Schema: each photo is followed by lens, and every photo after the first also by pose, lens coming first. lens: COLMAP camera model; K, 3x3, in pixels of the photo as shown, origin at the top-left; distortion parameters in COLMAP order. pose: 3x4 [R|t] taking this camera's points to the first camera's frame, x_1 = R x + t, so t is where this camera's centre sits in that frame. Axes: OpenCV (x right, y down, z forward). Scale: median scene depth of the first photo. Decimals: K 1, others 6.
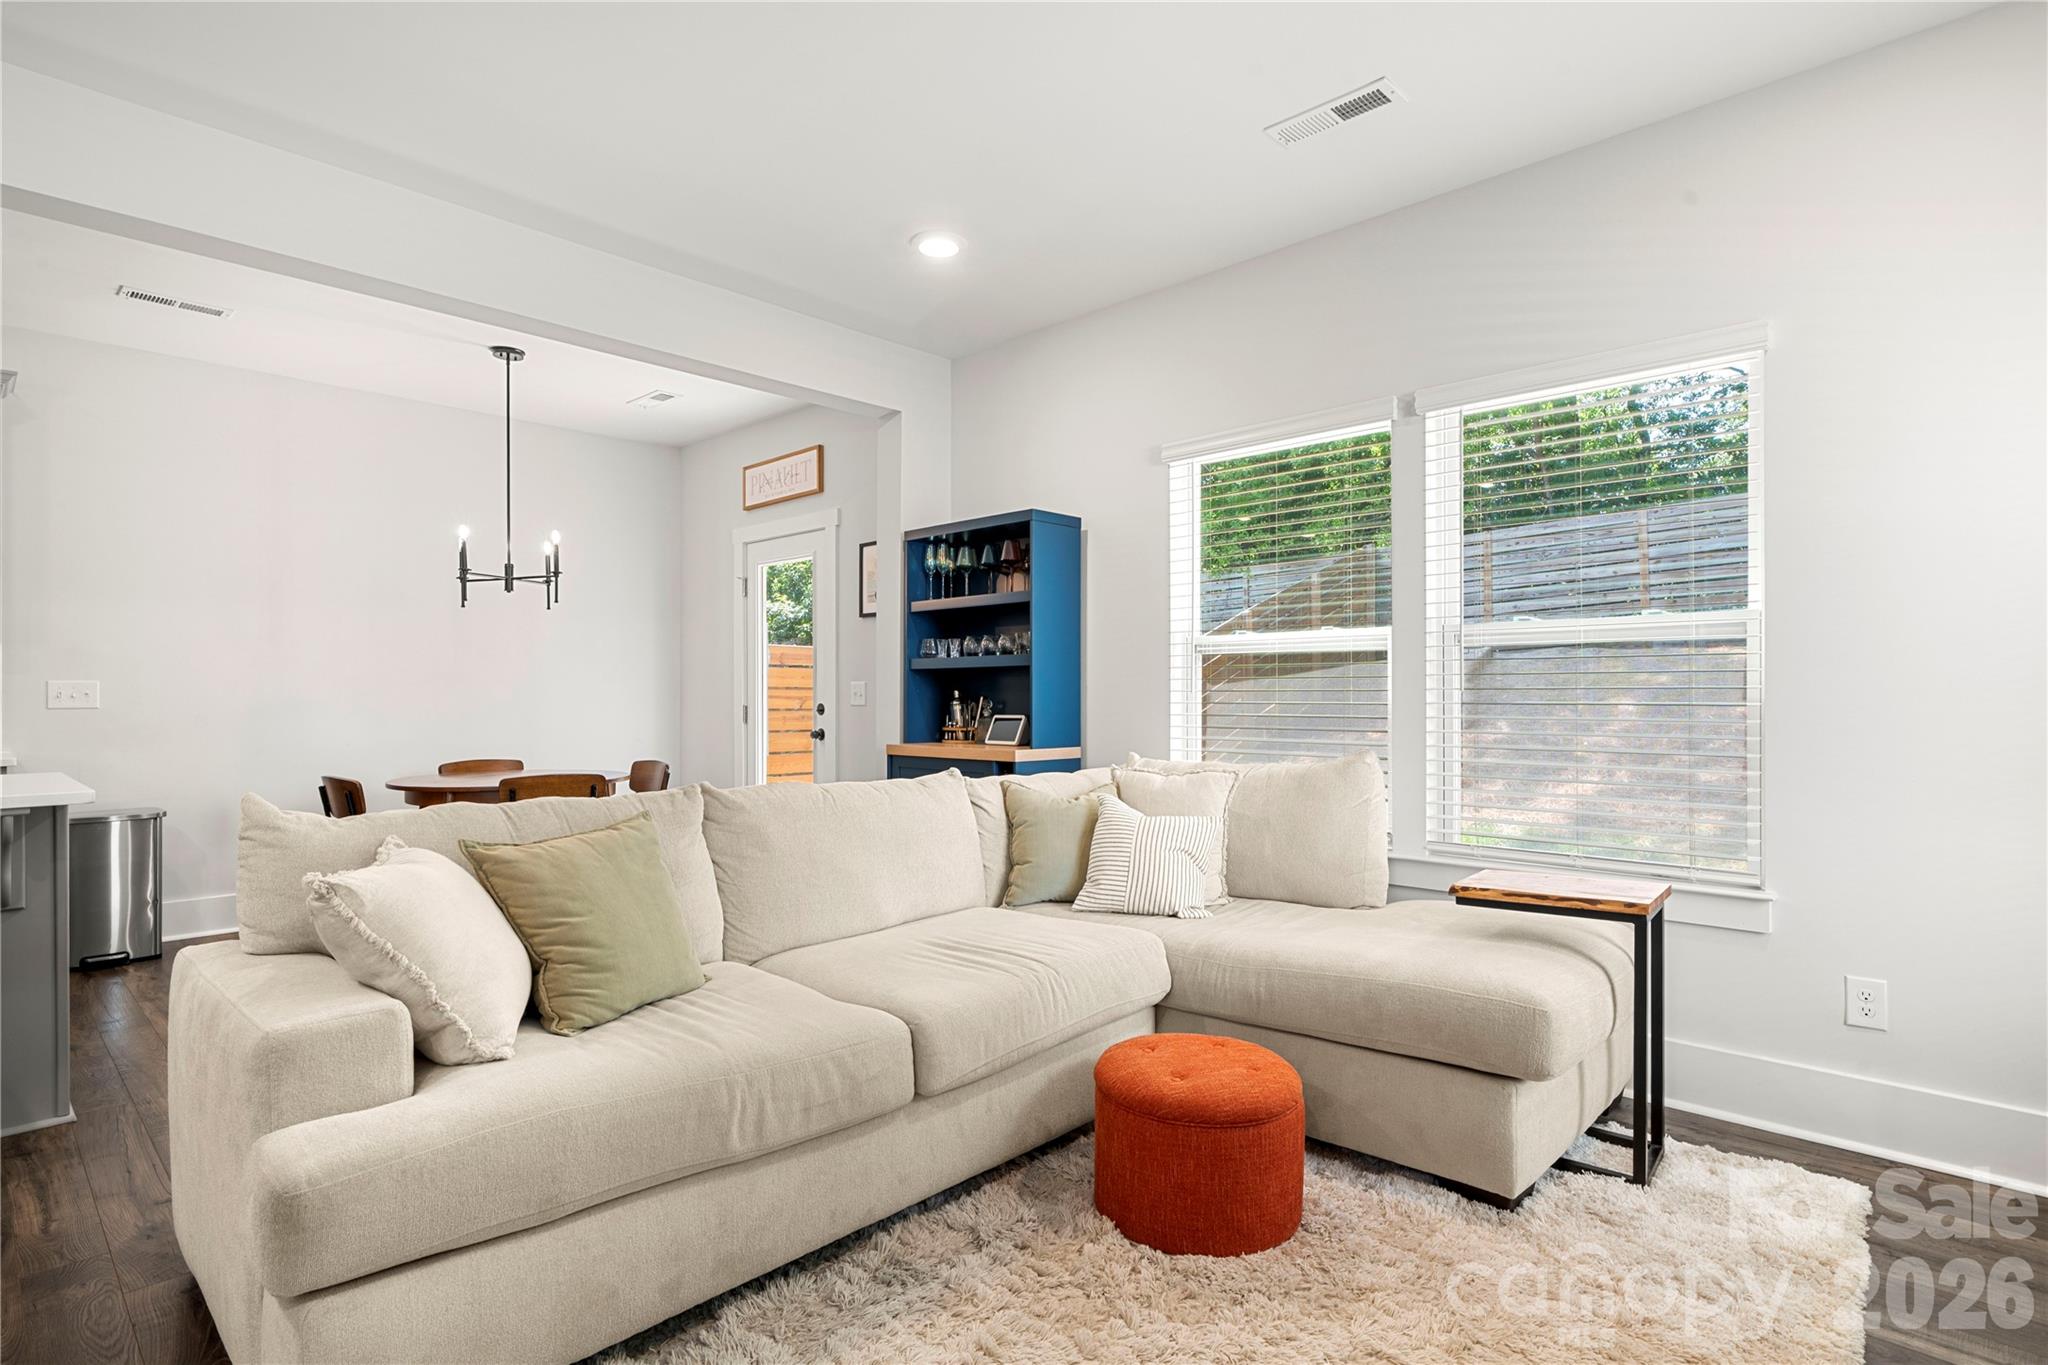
lens RADIAL K [[1037.5, 0, 1014.1], [0, 1037.5, 689.4], [0, 0, 1]] dist [0.009139, -0.000188]
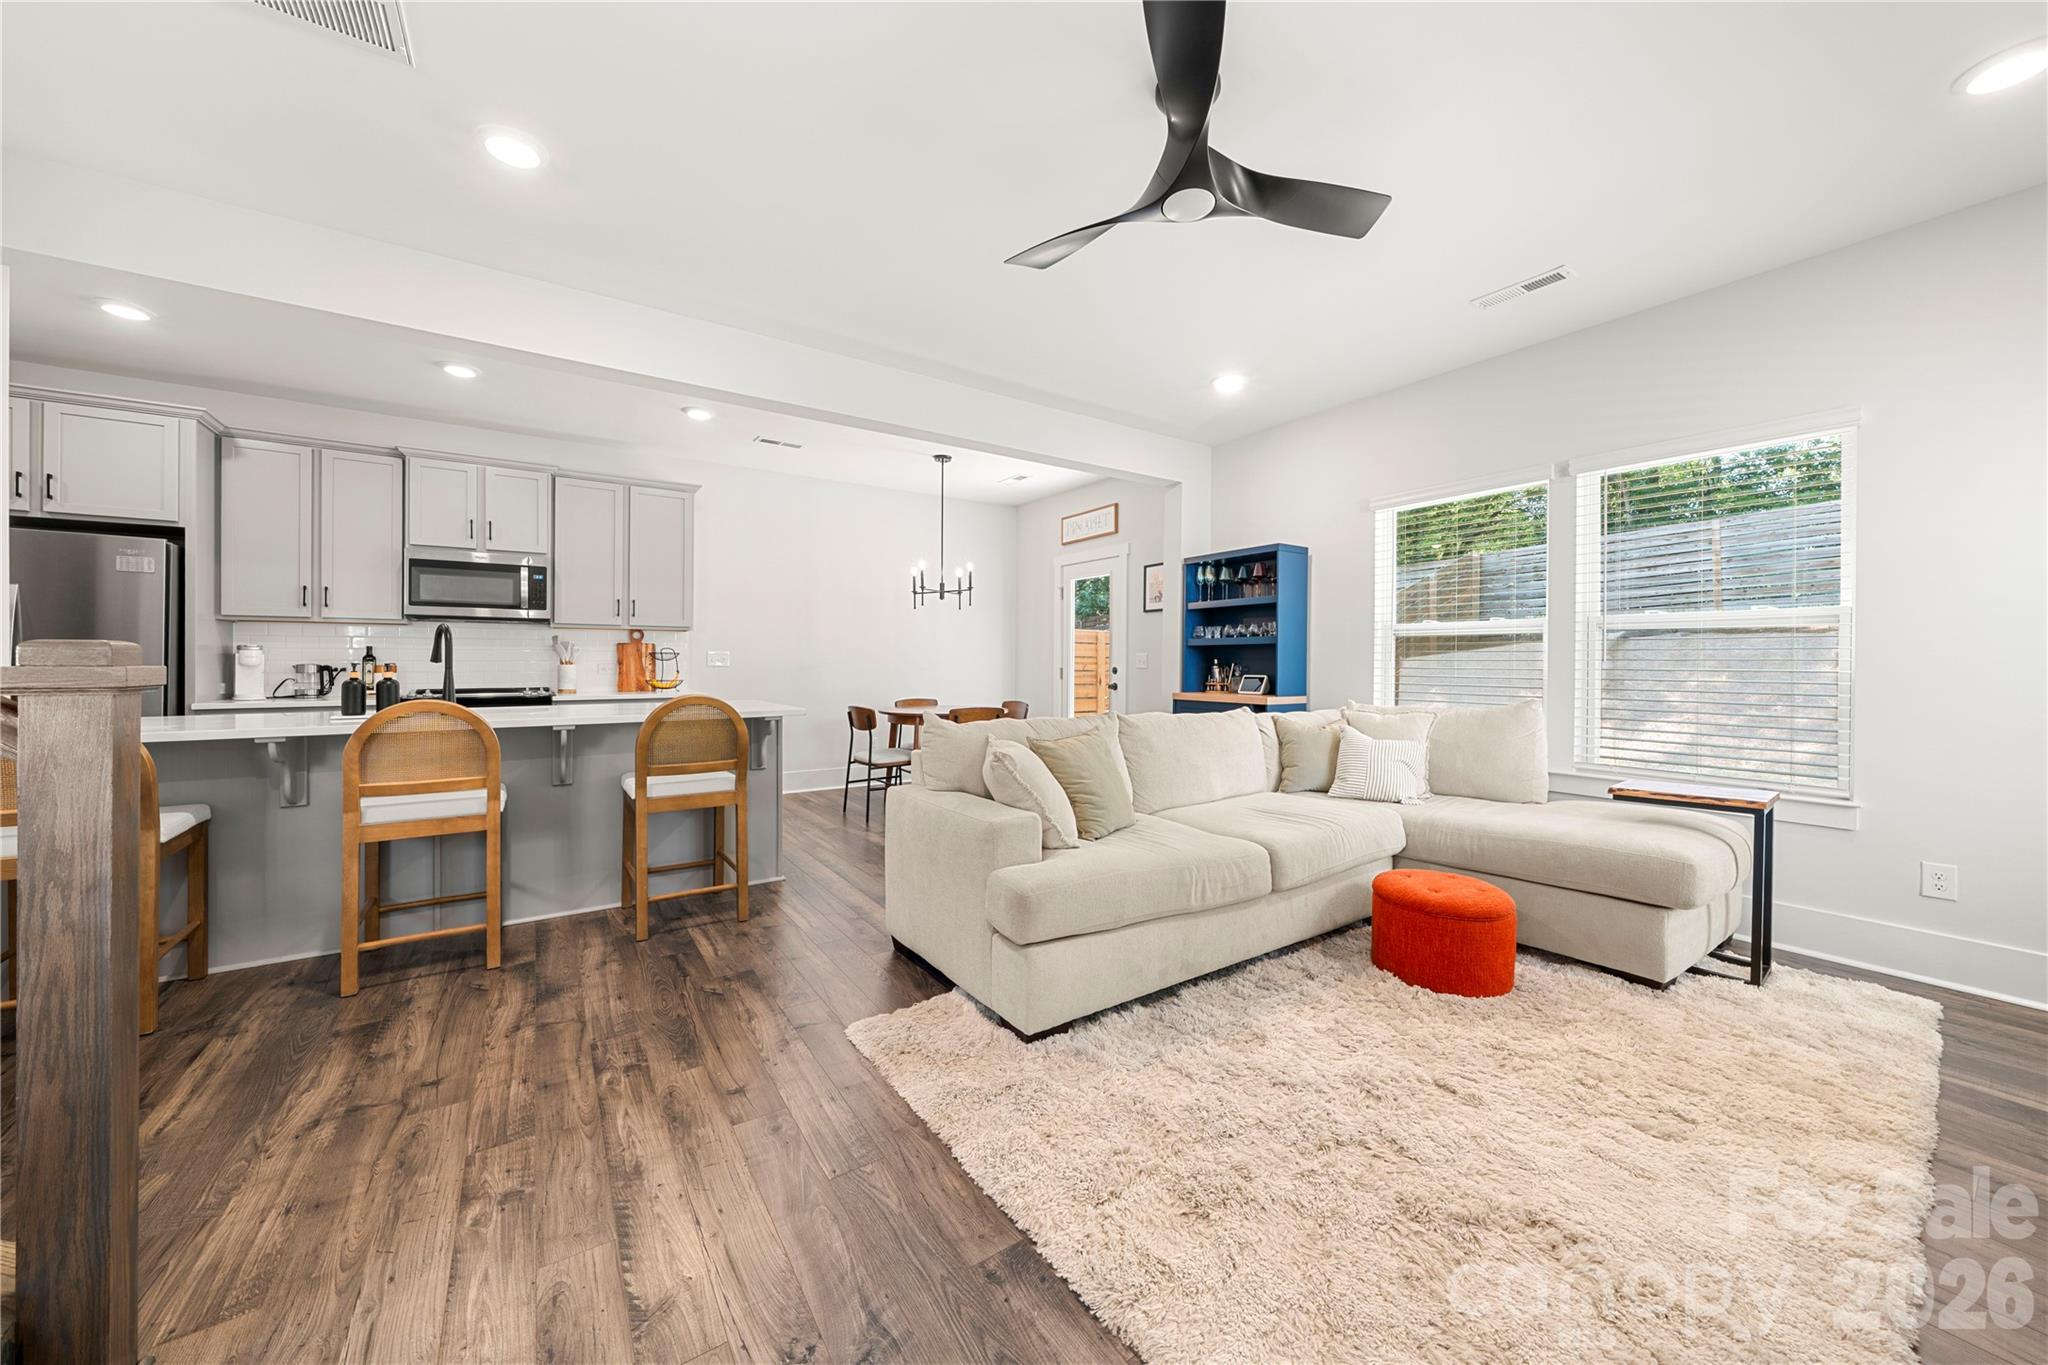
lens RADIAL K [[721.5, 0, 1021.5], [0, 721.5, 664.2], [0, 0, 1]] dist [-0.000344, 0.000030]
pose [[0.977964, 0.006785, -0.208662, -0.170158], [-0.004994, 0.999946, 0.009109, 0.000270], [0.208712, -0.007866, 0.977945, -0.183910]]
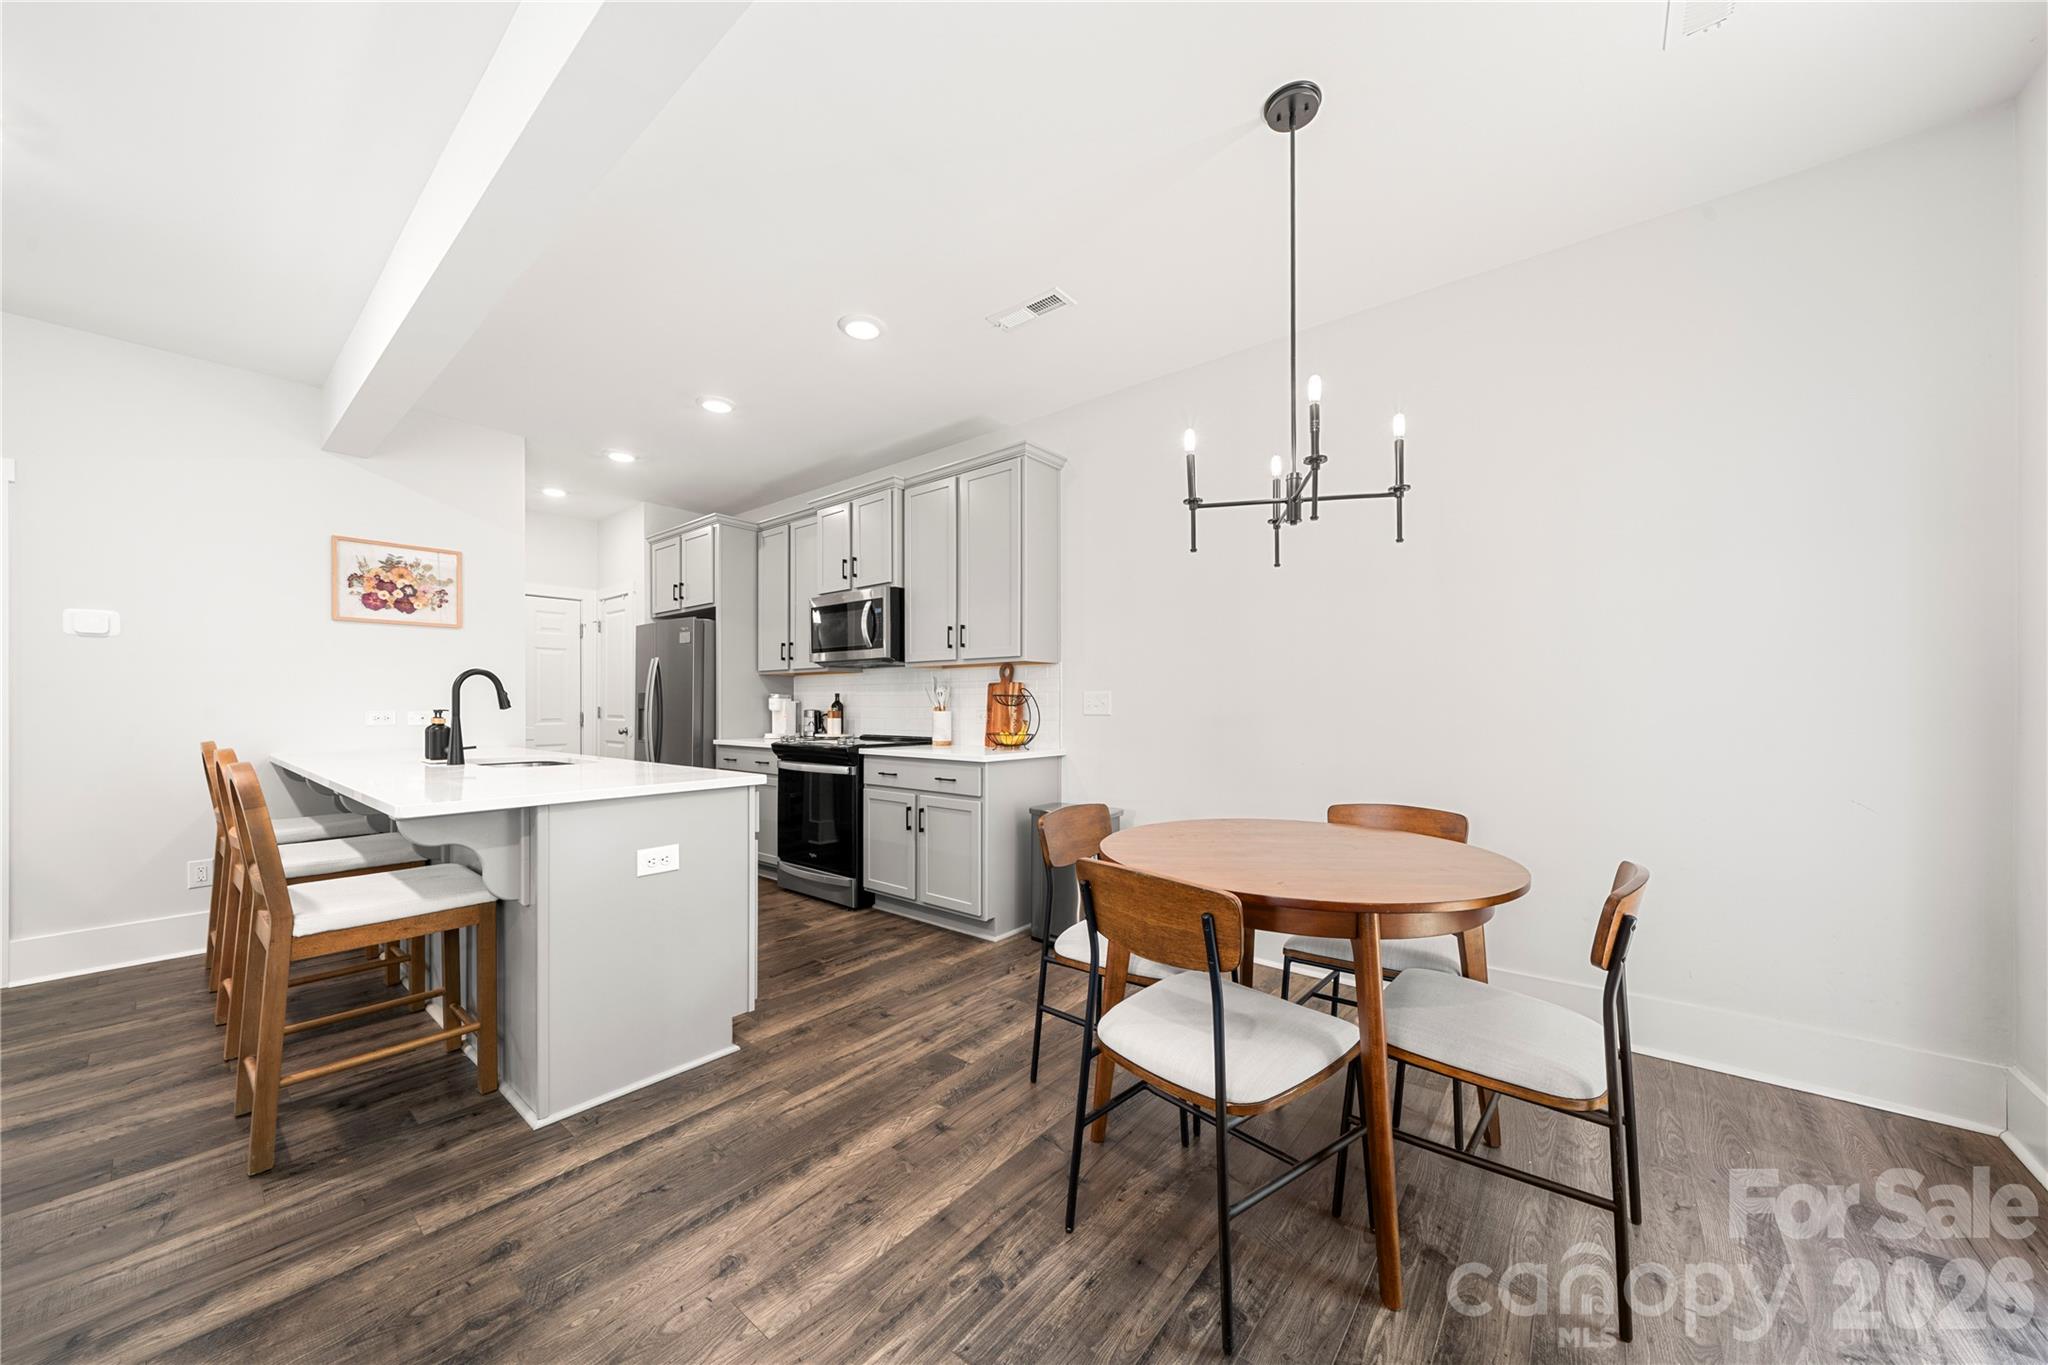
lens RADIAL K [[715.6, 0, 1022.3], [0, 715.6, 703.7], [0, 0, 1]] dist [0.000401, 0.000011]
pose [[0.080913, -0.000666, -0.996721, -0.158104], [0.001702, 0.999998, -0.000530, 0.007854], [0.996720, -0.001654, 0.080914, 1.229935]]
